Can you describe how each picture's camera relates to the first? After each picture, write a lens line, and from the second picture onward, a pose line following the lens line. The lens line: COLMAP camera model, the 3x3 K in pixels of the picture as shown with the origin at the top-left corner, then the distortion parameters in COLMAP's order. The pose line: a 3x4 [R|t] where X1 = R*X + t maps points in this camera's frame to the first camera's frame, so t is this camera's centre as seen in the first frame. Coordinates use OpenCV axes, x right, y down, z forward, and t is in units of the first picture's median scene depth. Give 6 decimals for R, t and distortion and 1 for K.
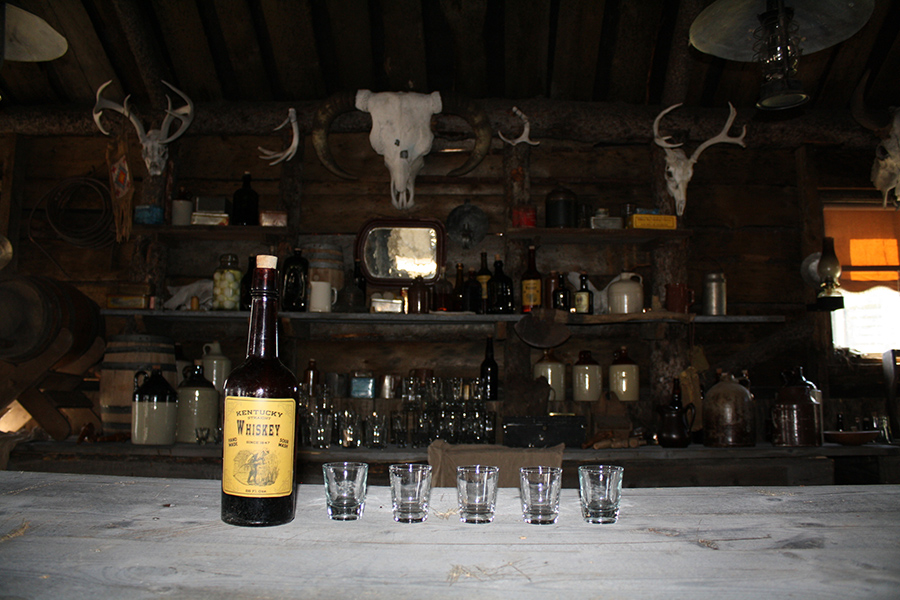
lens RADIAL K [[750.3, 0, 450.0], [0, 750.3, 300.0], [0, 0, 1]] dist [-0.177138, 0.165740]
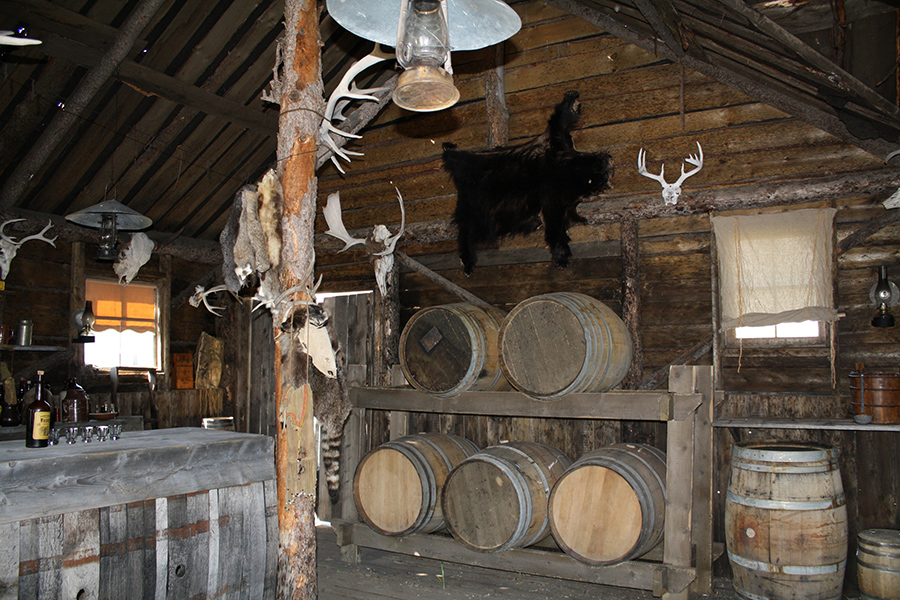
lens RADIAL K [[750.3, 0, 450.0], [0, 750.3, 300.0], [0, 0, 1]] dist [-0.177138, 0.165740]
pose [[0.470186, 0.072580, 0.879578, -0.594026], [-0.097557, 0.994780, -0.029937, -0.121368], [-0.877159, -0.071733, 0.474812, -0.573639]]
